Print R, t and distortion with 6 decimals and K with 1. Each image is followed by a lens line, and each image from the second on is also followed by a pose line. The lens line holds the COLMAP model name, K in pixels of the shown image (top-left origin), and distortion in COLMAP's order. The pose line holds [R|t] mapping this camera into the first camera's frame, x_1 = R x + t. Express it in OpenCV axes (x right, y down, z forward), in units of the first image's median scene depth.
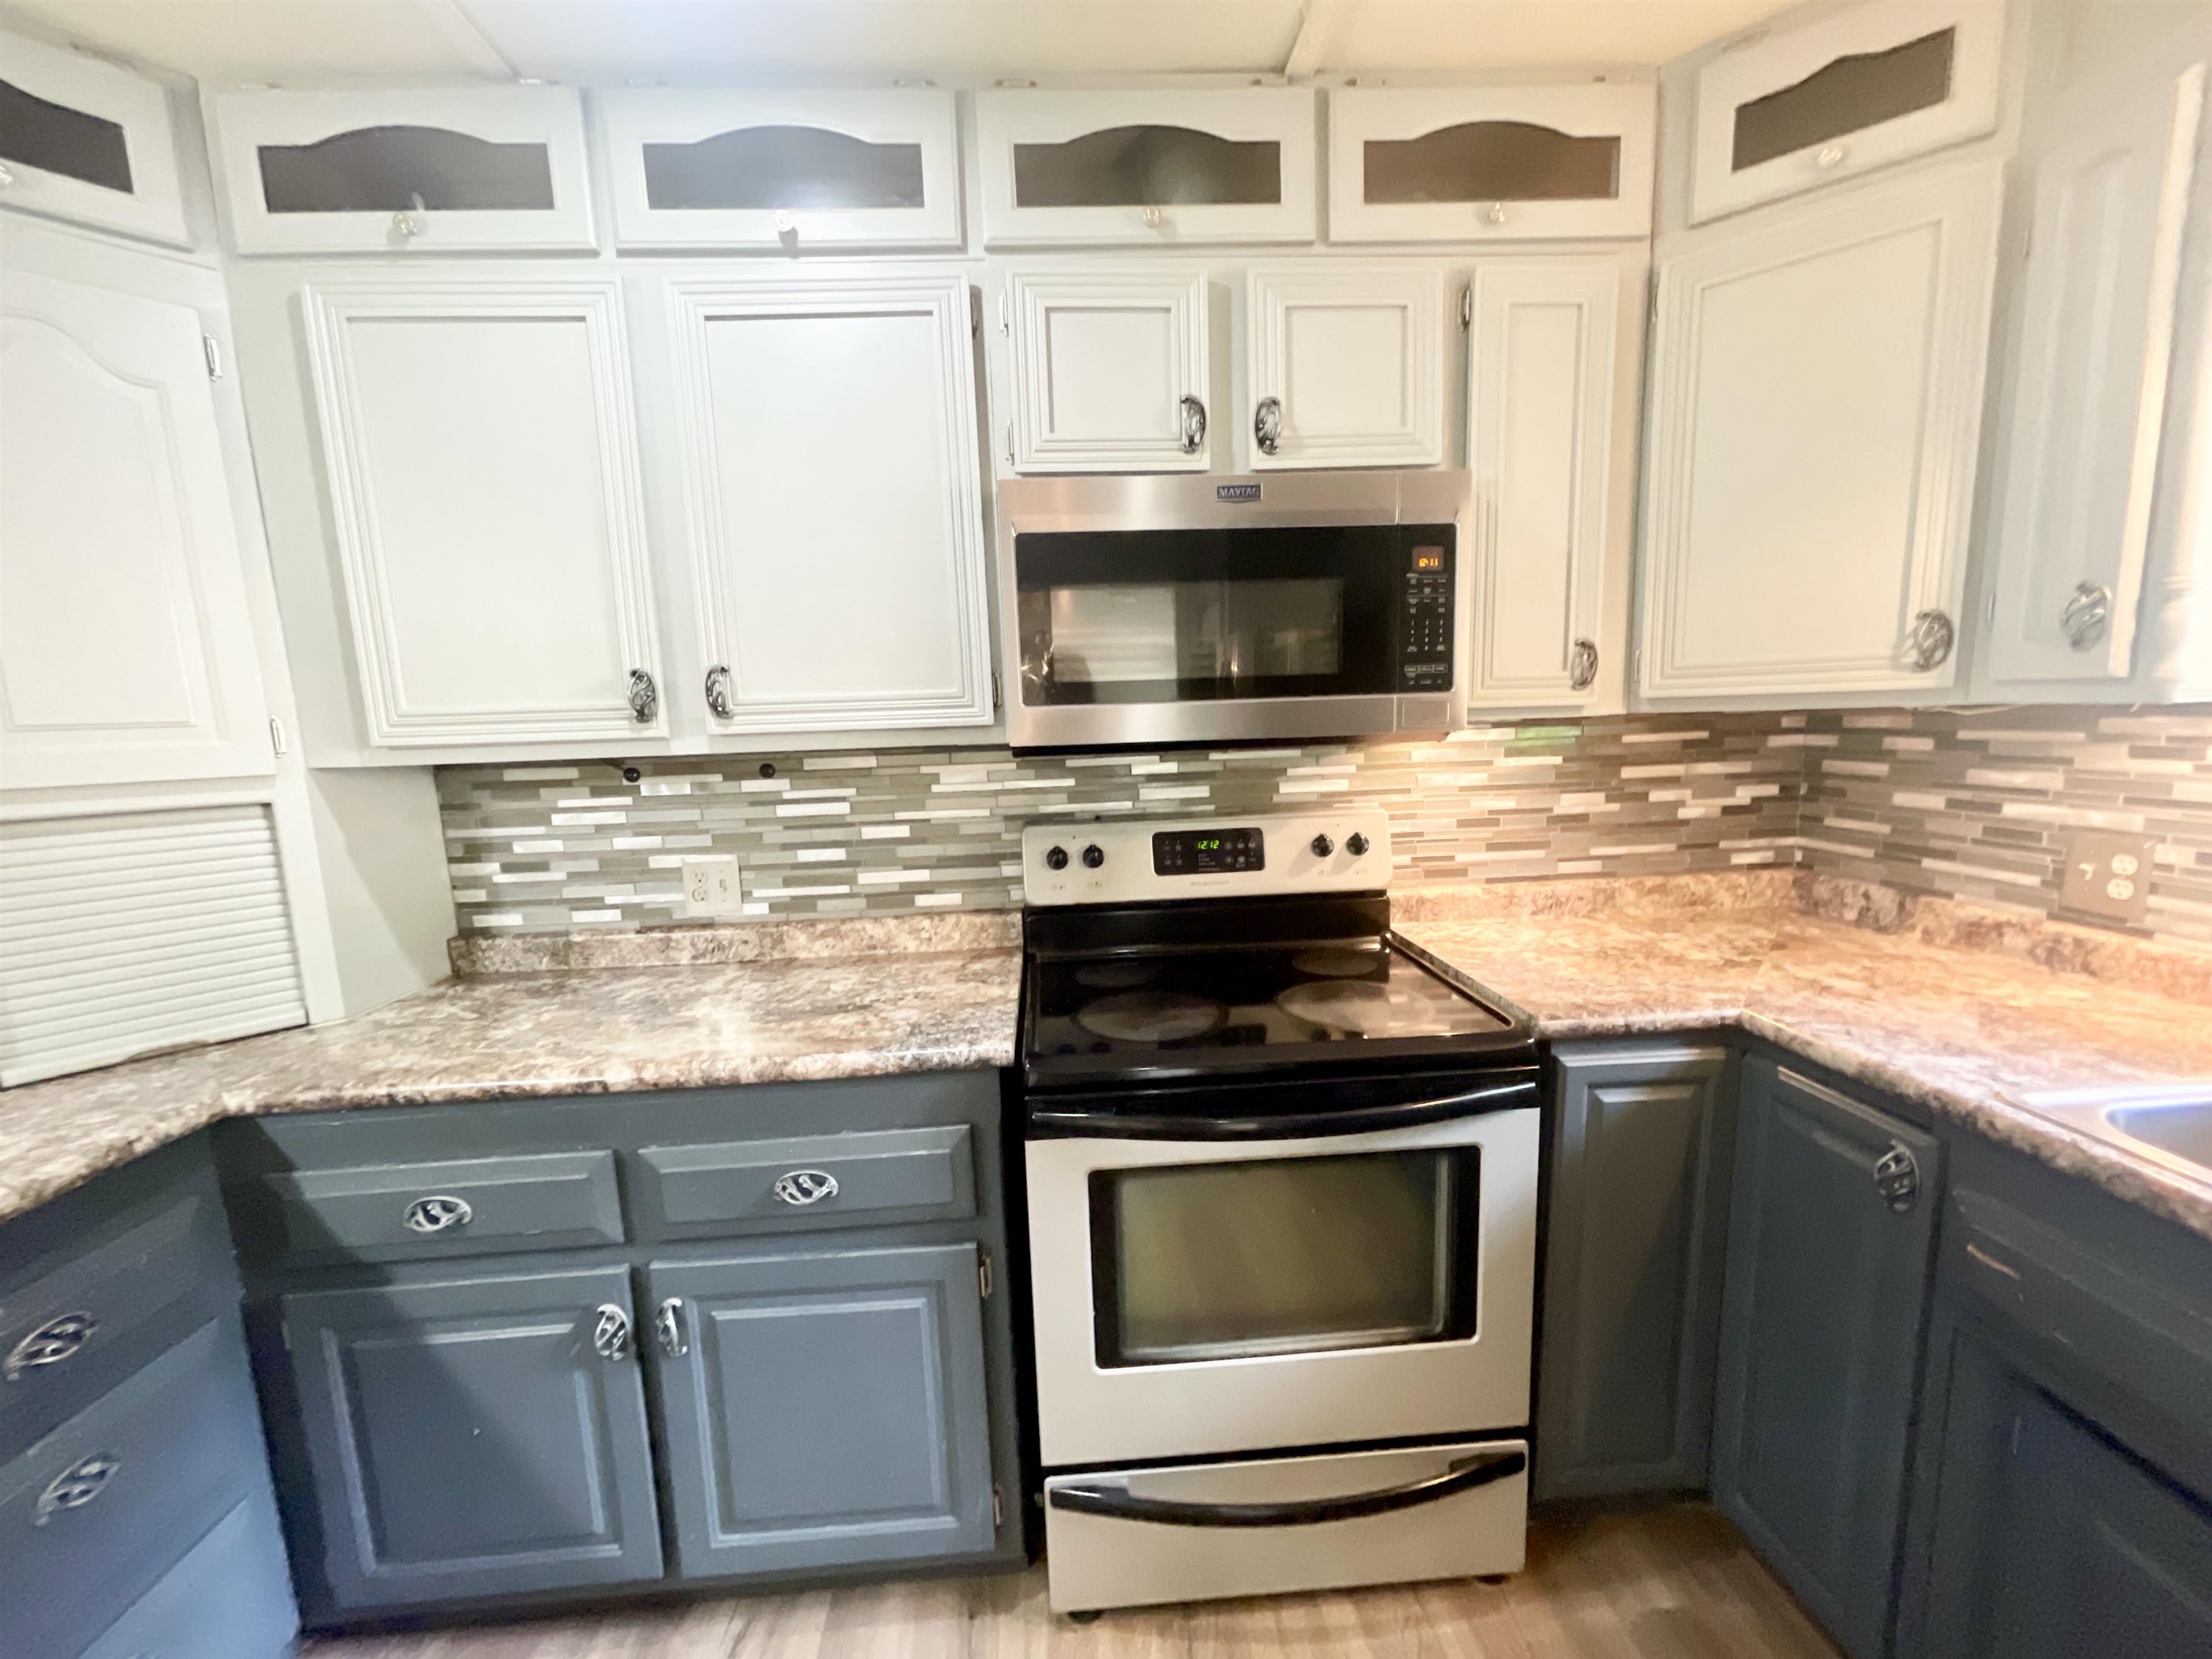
lens RADIAL K [[887.1, 0, 1101.2], [0, 887.1, 847.9], [0, 0, 1]] dist [-0.001395, -0.000127]
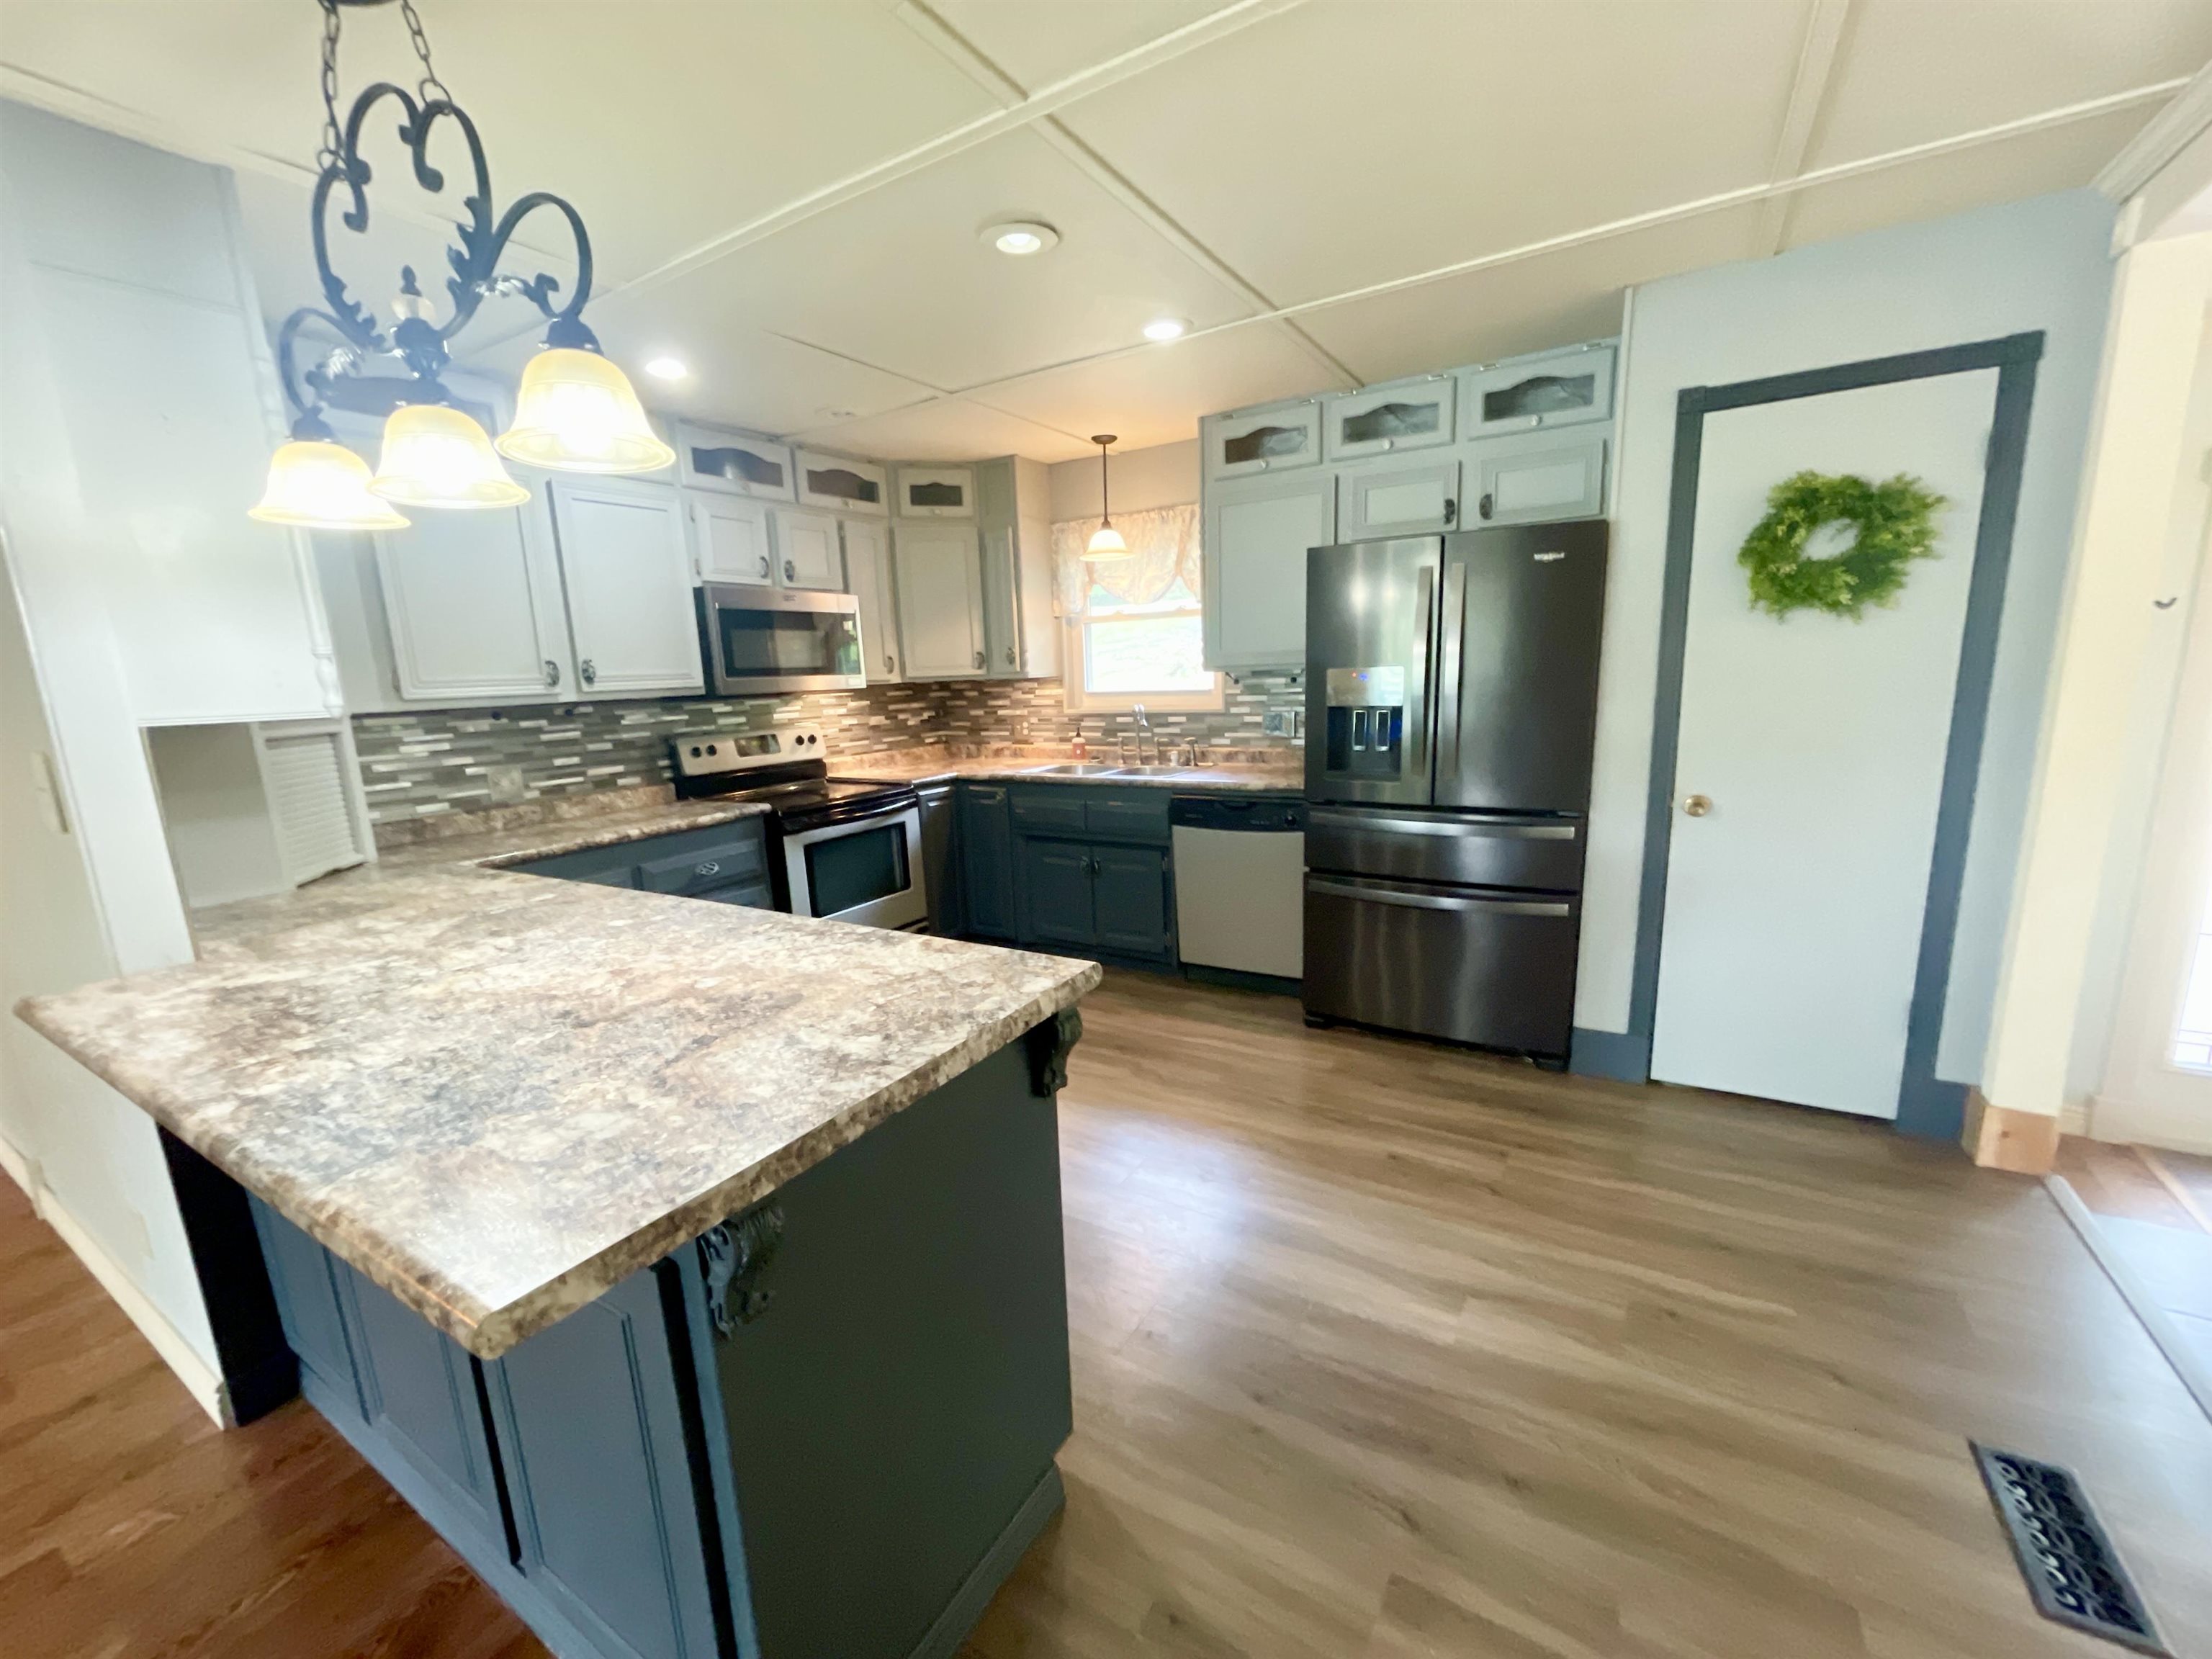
lens RADIAL K [[887.1, 0, 1101.2], [0, 887.1, 847.9], [0, 0, 1]] dist [-0.001395, -0.000127]
pose [[0.569729, -0.149865, 0.808053, -1.214578], [0.136992, 0.986795, 0.086426, 0.181224], [-0.810334, 0.061458, 0.582736, -0.966170]]
